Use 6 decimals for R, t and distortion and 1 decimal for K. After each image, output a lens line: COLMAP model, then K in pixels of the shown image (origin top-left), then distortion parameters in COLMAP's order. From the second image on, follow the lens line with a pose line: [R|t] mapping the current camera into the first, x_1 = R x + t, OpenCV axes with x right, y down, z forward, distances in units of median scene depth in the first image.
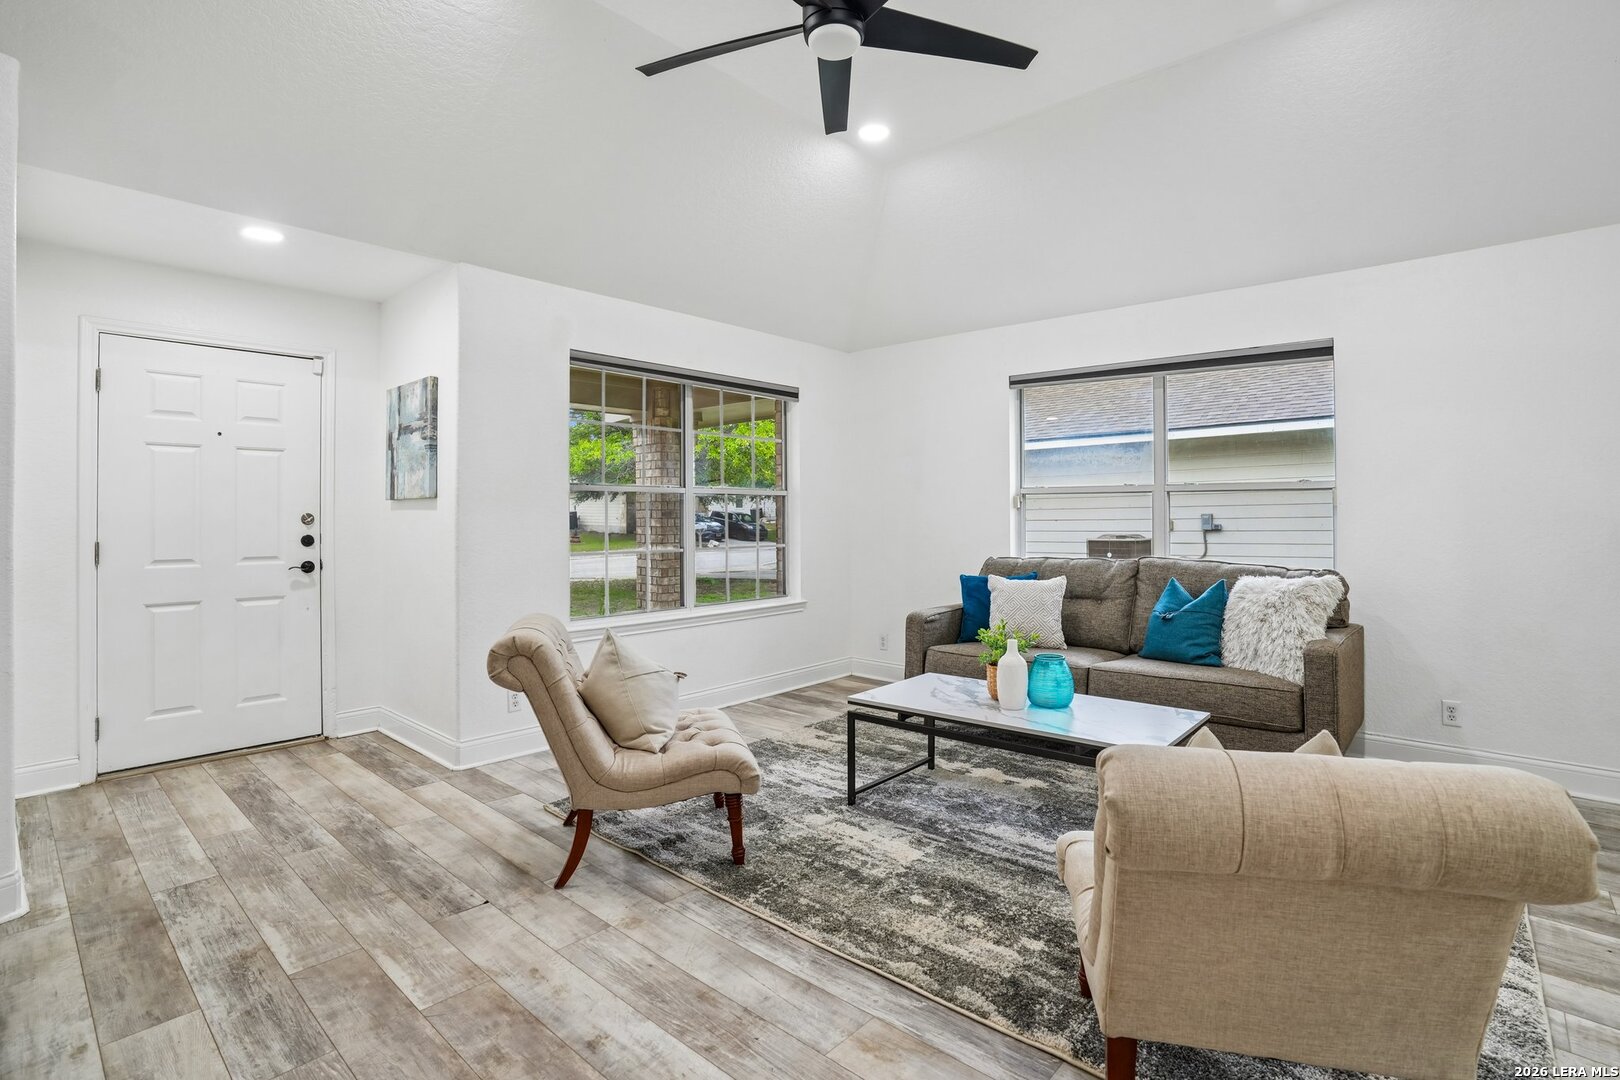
lens RADIAL K [[757.7, 0, 815.4], [0, 757.7, 512.4], [0, 0, 1]] dist [-0.050857, 0.016550]
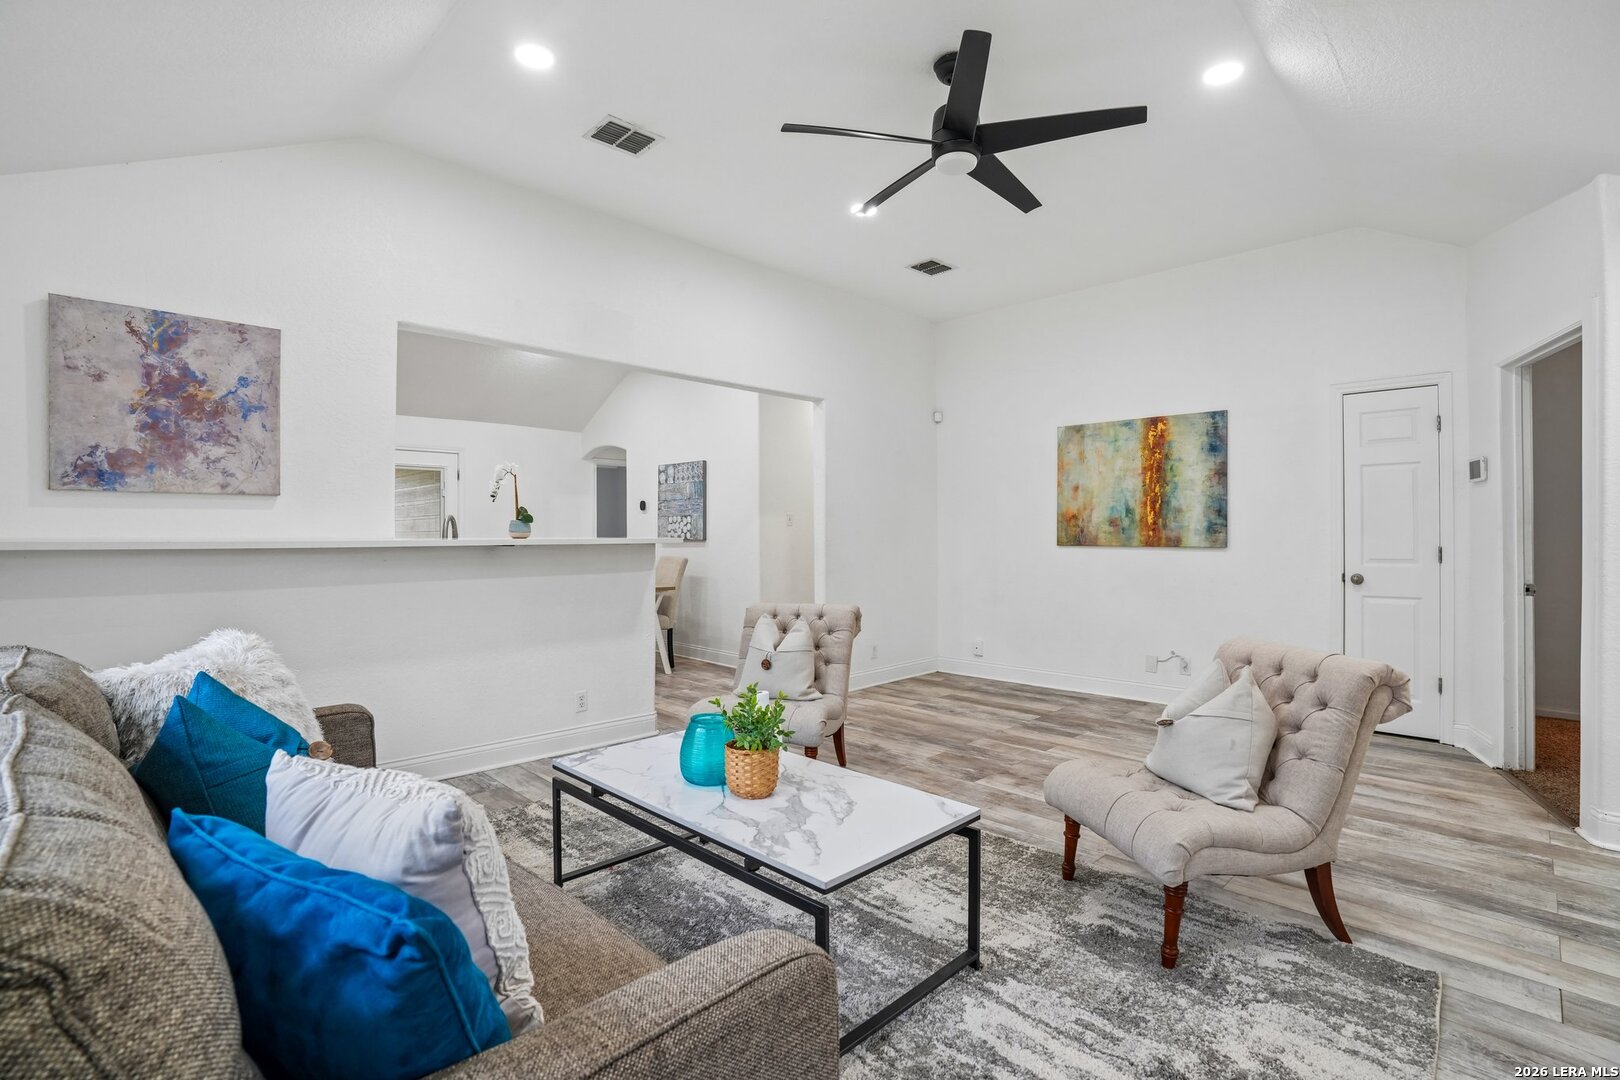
lens RADIAL K [[757.7, 0, 800.8], [0, 757.7, 531.4], [0, 0, 1]] dist [-0.050857, 0.016550]
pose [[-0.997404, 0.003384, 0.071927, 0.136095], [0.002411, 0.999905, -0.013607, 0.007177], [-0.071966, -0.013399, -0.997317, 1.500072]]
